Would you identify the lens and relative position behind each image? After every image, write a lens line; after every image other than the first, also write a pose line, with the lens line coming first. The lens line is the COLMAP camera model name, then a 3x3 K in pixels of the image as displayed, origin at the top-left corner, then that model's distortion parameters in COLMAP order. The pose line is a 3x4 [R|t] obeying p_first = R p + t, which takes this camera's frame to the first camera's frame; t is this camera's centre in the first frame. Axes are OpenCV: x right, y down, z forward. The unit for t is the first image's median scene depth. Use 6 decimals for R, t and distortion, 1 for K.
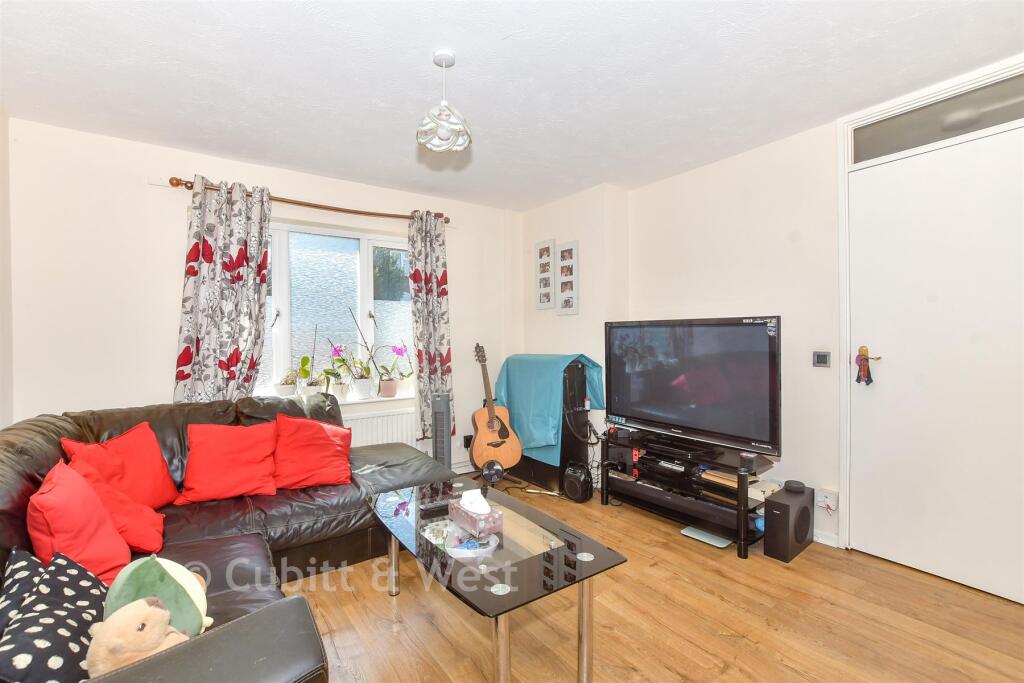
lens RADIAL K [[443.6, 0, 512.0], [0, 443.6, 341.5], [0, 0, 1]] dist [-0.000520, -0.000039]
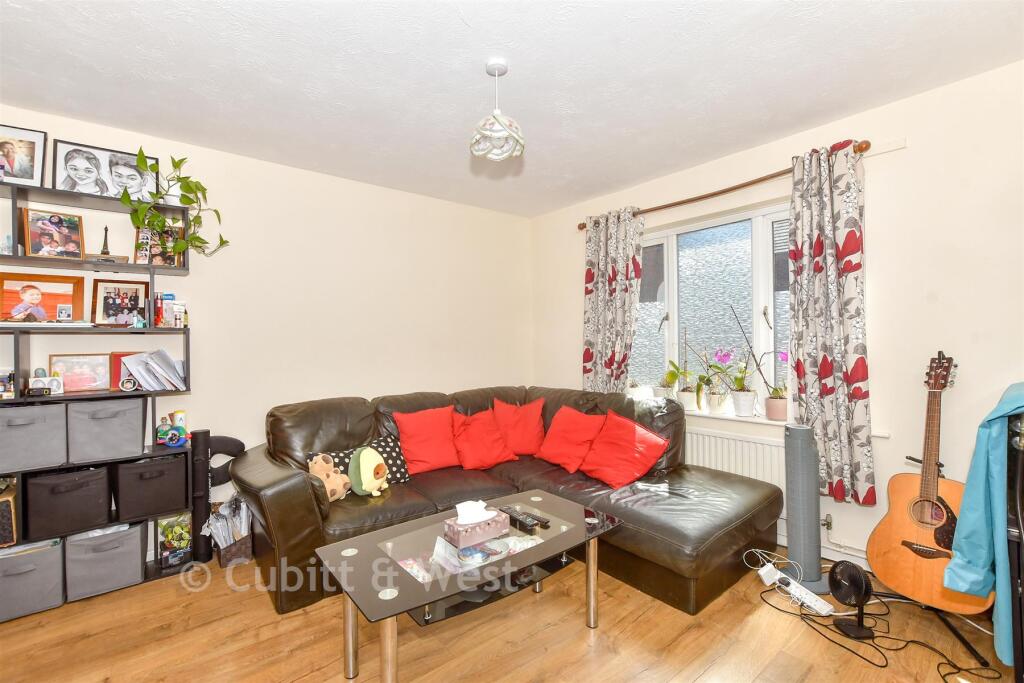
lens RADIAL K [[452.0, 0, 512.0], [0, 452.0, 341.5], [0, 0, 1]] dist [-0.000458, -0.000145]
pose [[0.093225, -0.001246, -0.995644, 0.548817], [-0.006125, 0.999980, -0.001825, -0.004379], [0.995626, 0.006268, 0.093216, 0.609398]]
